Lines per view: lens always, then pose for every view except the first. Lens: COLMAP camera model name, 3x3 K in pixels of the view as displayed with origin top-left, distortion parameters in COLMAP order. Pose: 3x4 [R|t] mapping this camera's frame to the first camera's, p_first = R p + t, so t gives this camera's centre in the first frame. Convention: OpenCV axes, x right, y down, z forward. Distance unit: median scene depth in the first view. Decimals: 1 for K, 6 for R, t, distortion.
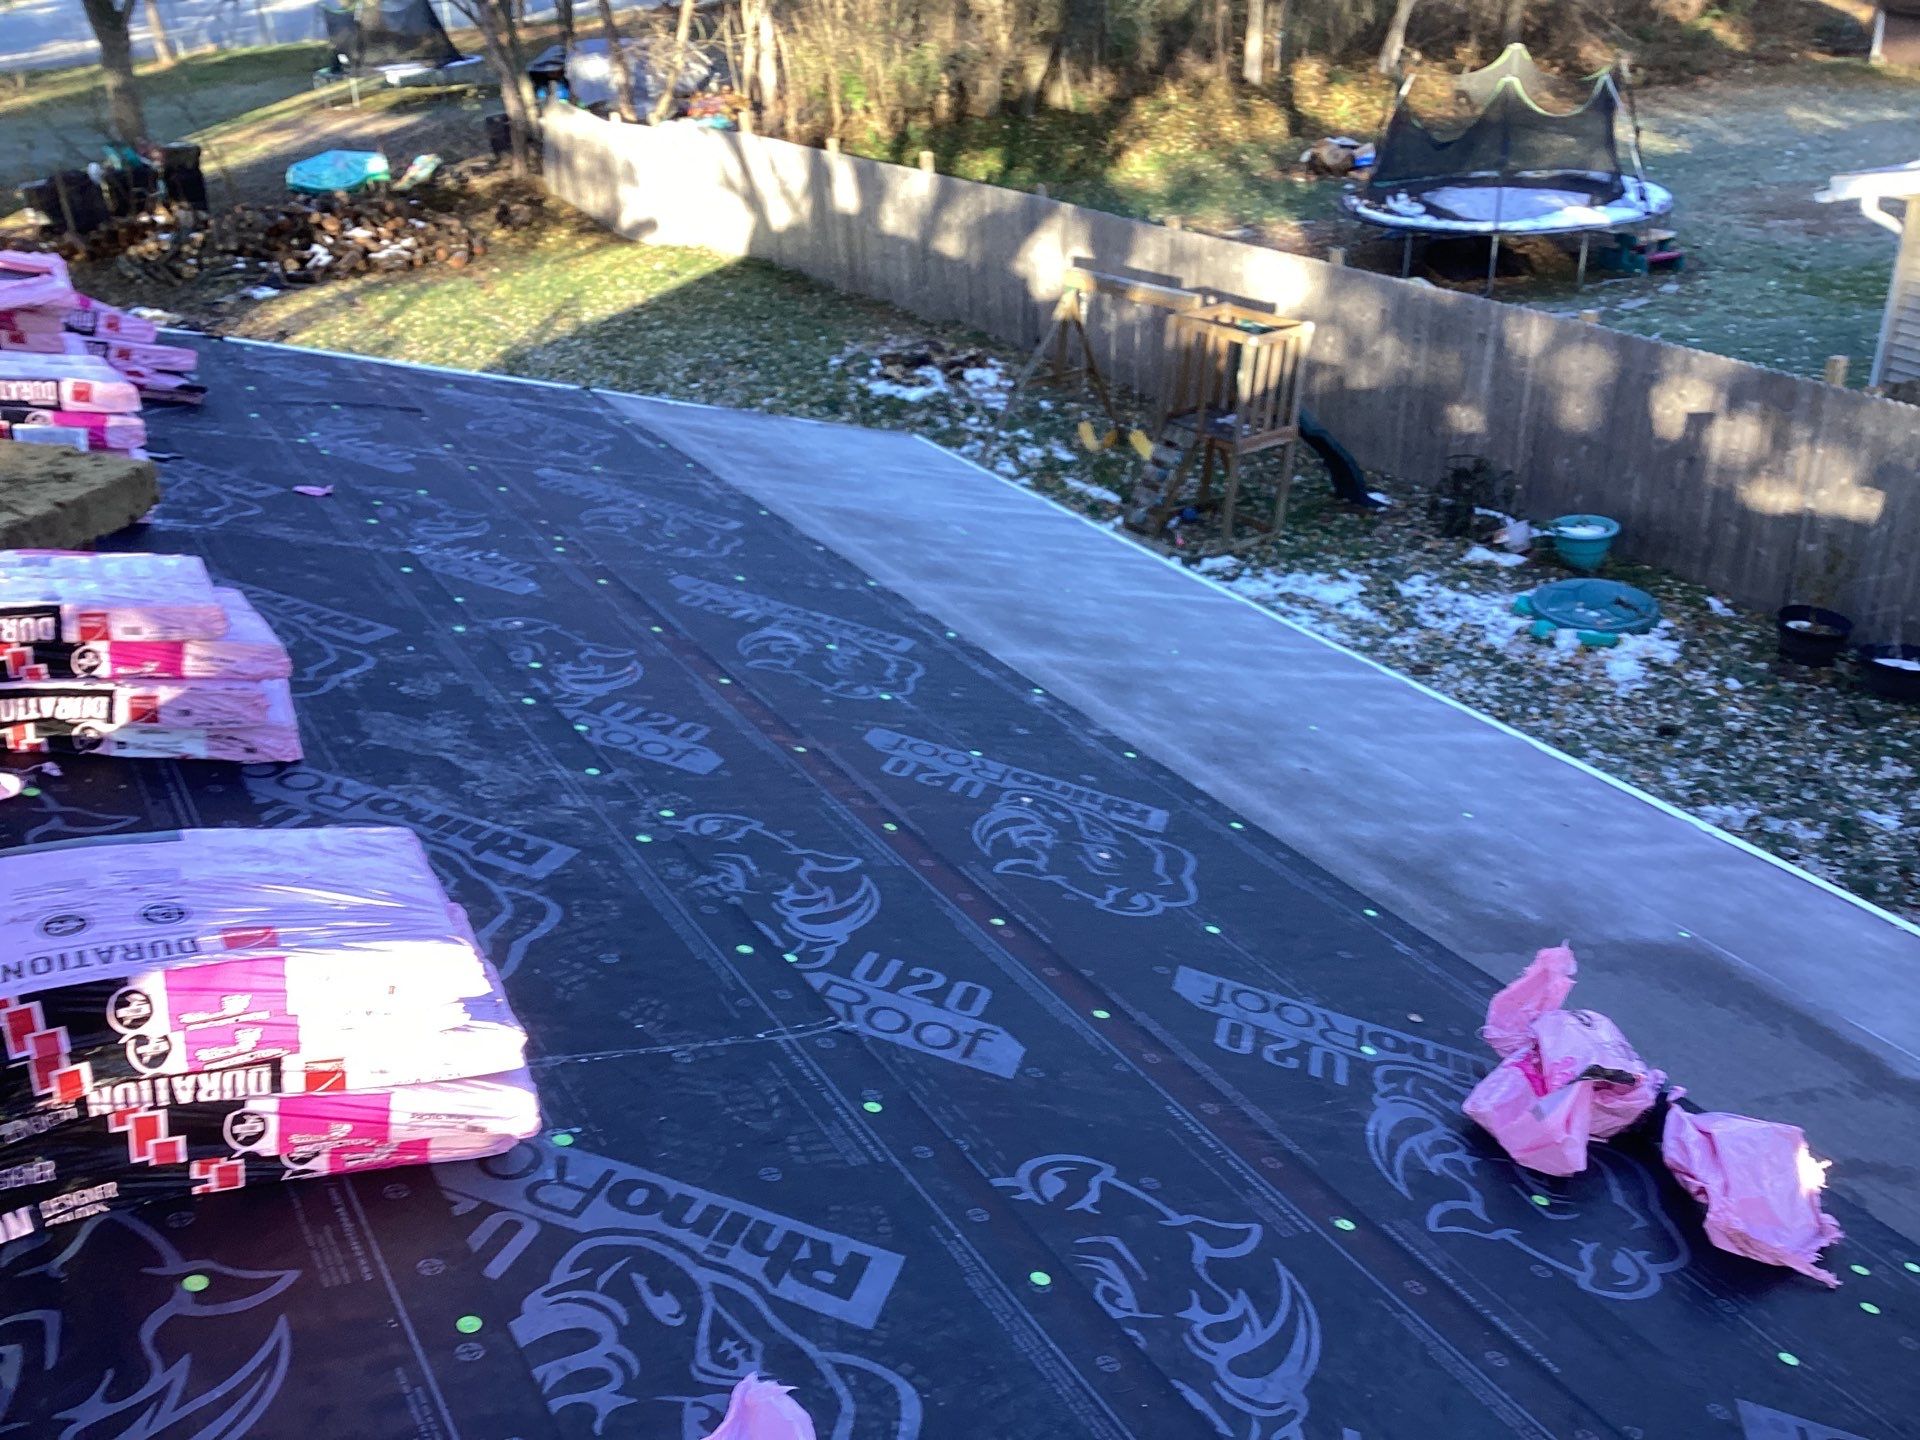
lens RADIAL K [[1407.9, 0, 960.0], [0, 1407.9, 720.0], [0, 0, 1]] dist [0.063695, -0.075622]
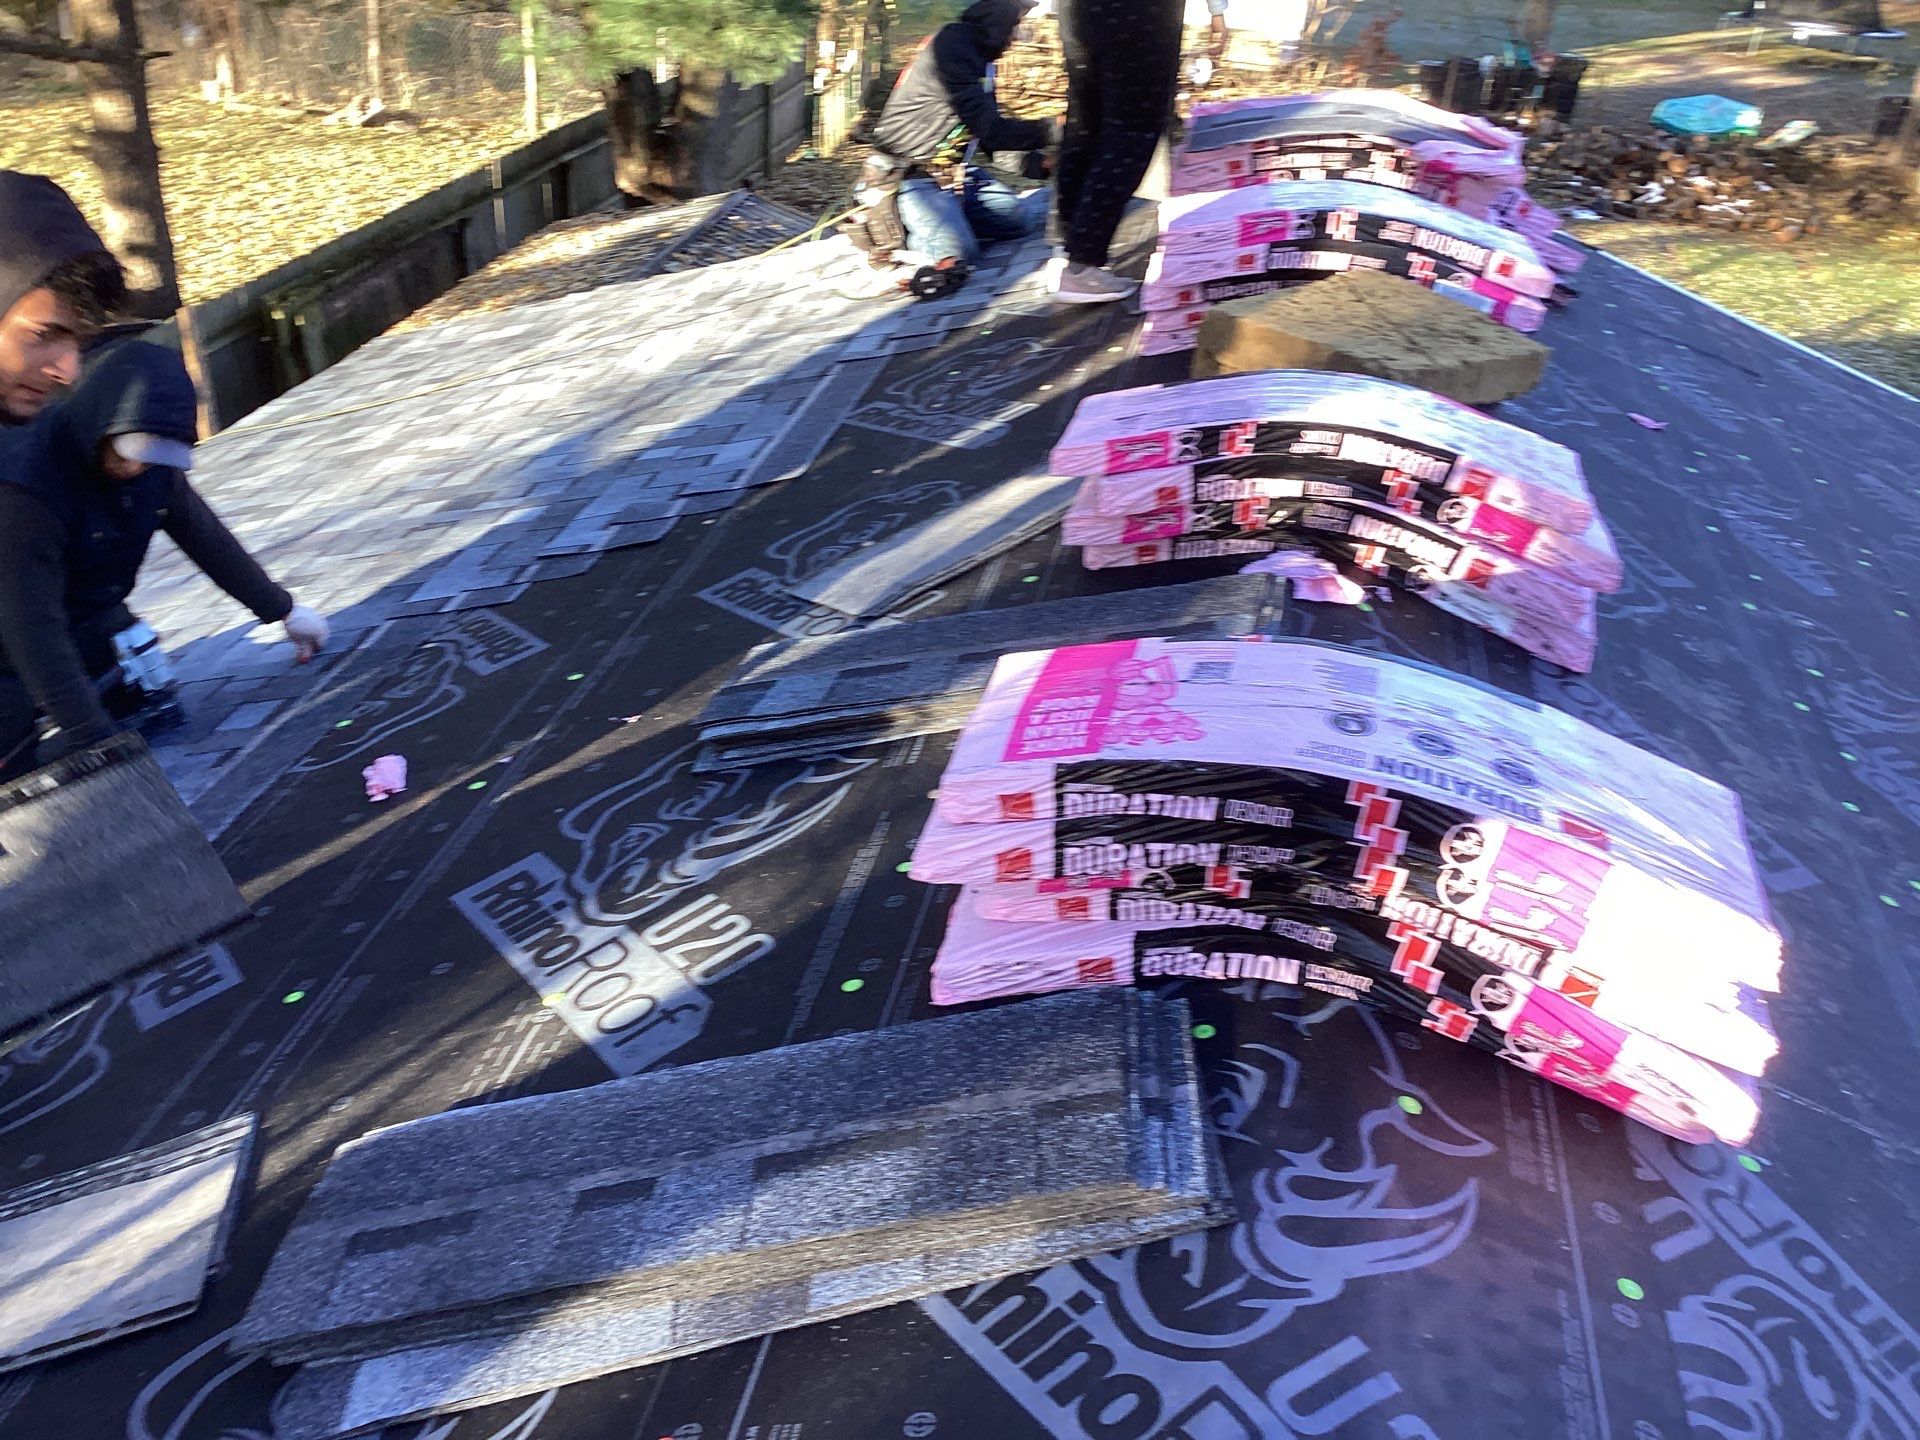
lens RADIAL K [[1353.0, 0, 960.0], [0, 1353.0, 720.0], [0, 0, 1]] dist [0.076429, -0.070662]
pose [[0.804199, 0.419026, -0.421522, -0.419194], [-0.407000, 0.905078, 0.123225, 0.124740], [0.433145, 0.072462, 0.898407, -0.063904]]
